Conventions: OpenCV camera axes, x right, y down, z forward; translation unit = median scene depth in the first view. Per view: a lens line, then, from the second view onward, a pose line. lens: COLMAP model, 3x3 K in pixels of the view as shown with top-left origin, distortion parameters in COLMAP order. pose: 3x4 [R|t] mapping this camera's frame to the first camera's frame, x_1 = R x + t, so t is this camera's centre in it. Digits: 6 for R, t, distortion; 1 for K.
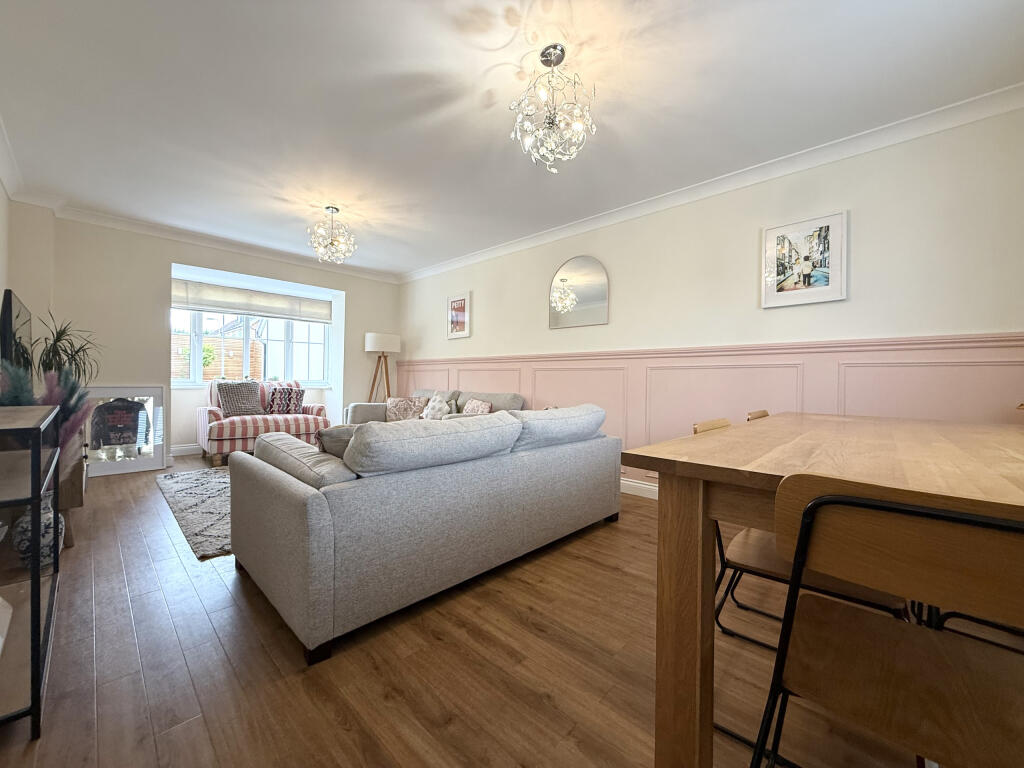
lens RADIAL K [[407.0, 0, 511.3], [0, 407.0, 383.3], [0, 0, 1]] dist [0.000816, -0.000471]
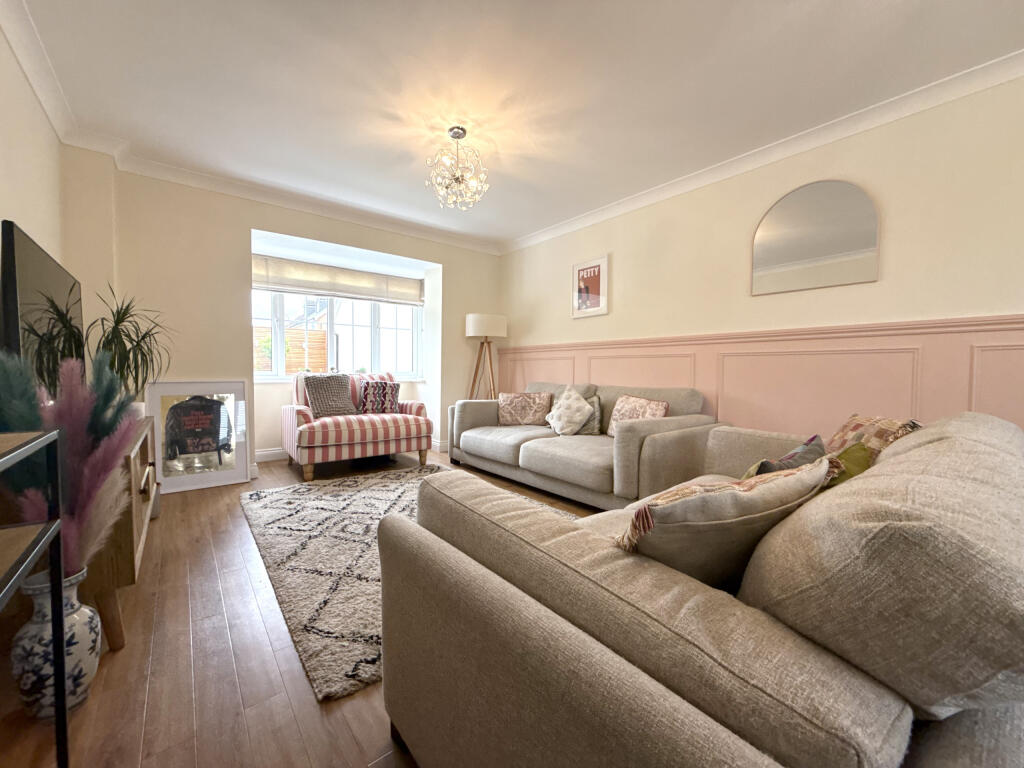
lens RADIAL K [[407.0, 0, 510.6], [0, 407.0, 383.1], [0, 0, 1]] dist [0.000816, -0.000471]
pose [[0.992575, -0.003764, -0.121578, -0.206840], [0.006590, 0.999717, 0.022853, -0.002890], [0.121457, -0.023485, 0.992319, 0.231587]]
